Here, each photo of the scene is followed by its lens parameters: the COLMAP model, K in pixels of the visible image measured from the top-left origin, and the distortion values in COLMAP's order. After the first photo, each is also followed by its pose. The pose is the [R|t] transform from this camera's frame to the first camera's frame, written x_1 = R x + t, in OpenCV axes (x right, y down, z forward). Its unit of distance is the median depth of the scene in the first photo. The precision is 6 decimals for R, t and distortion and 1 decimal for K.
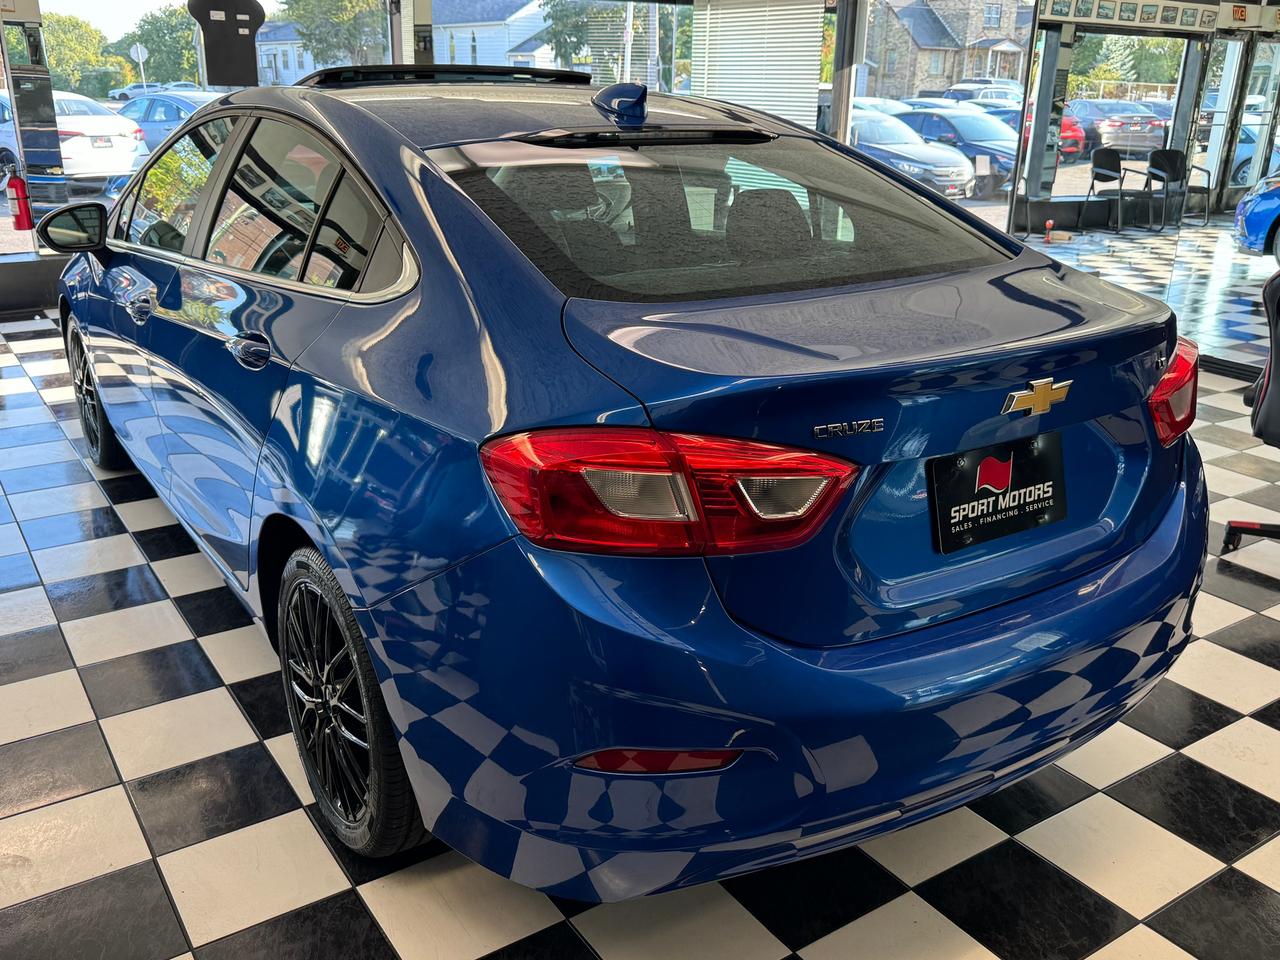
lens RADIAL K [[1133.2, 0, 640.0], [0, 1133.2, 480.0], [0, 0, 1]] dist [0.048482, -0.001770]
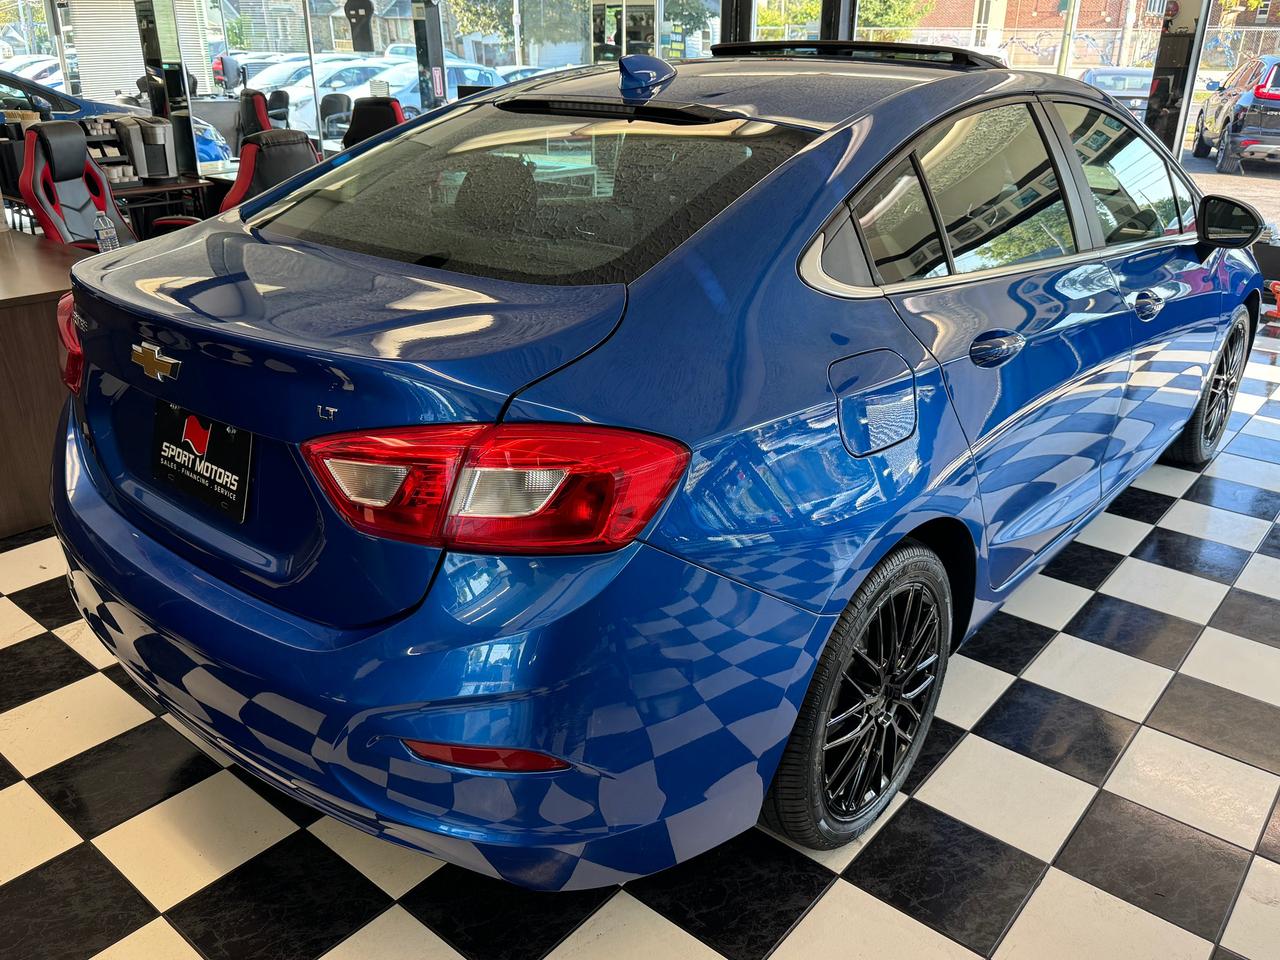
lens RADIAL K [[1017.3, 0, 640.0], [0, 1017.3, 480.0], [0, 0, 1]] dist [0.028508, 0.000060]
pose [[0.279935, 0.365789, -0.887601, 1.252979], [-0.328202, 0.905322, 0.269583, -0.346896], [0.902175, 0.215846, 0.373484, 1.025136]]
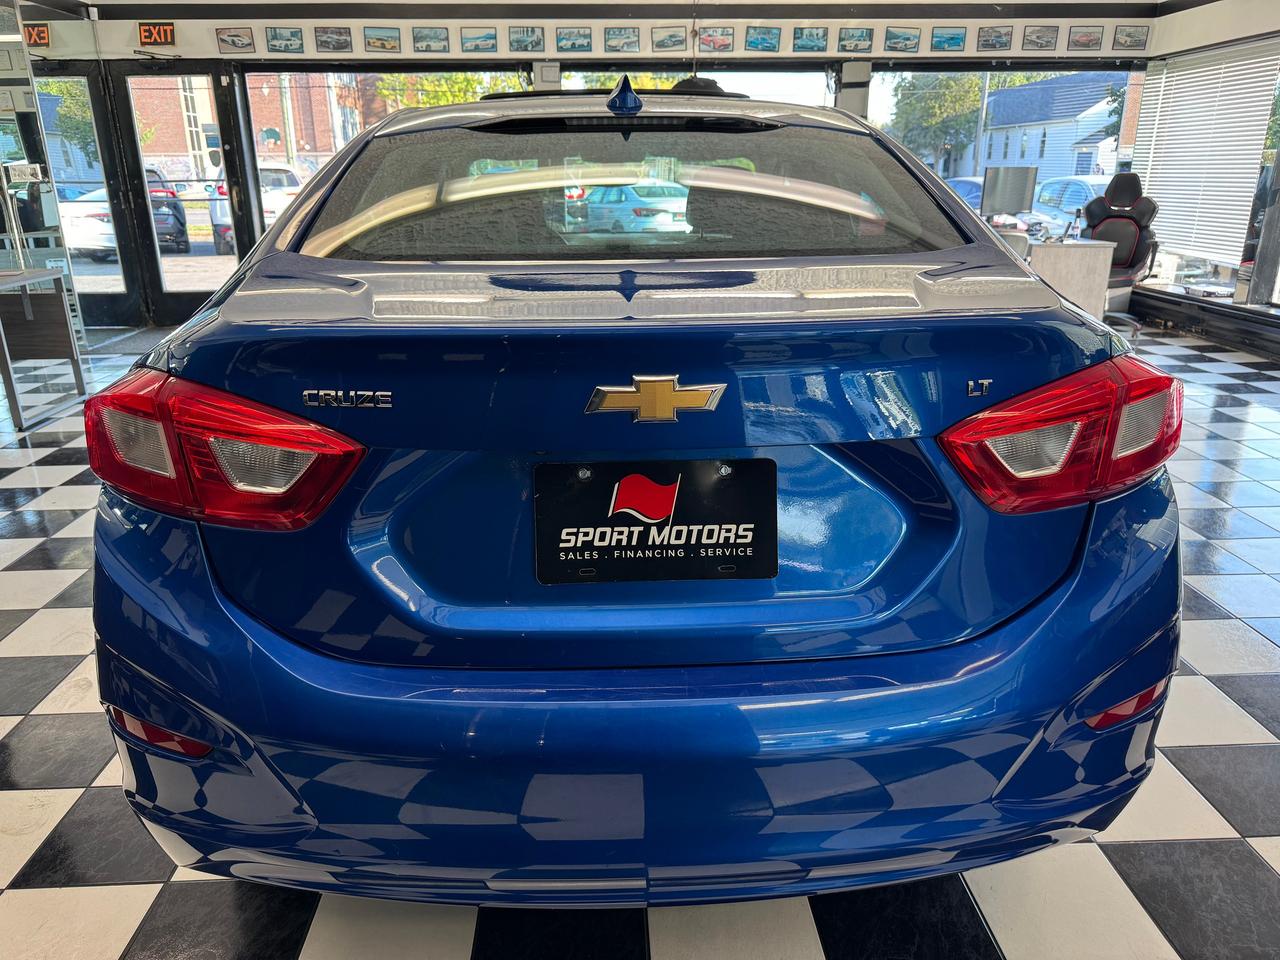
lens RADIAL K [[886.8, 0, 640.0], [0, 886.8, 480.0], [0, 0, 1]] dist [0.005706, 0.004007]
pose [[0.853219, 0.152671, -0.498707, 0.605233], [-0.155338, 0.987189, 0.036449, -0.038170], [0.497883, 0.046369, 0.866004, 0.479231]]
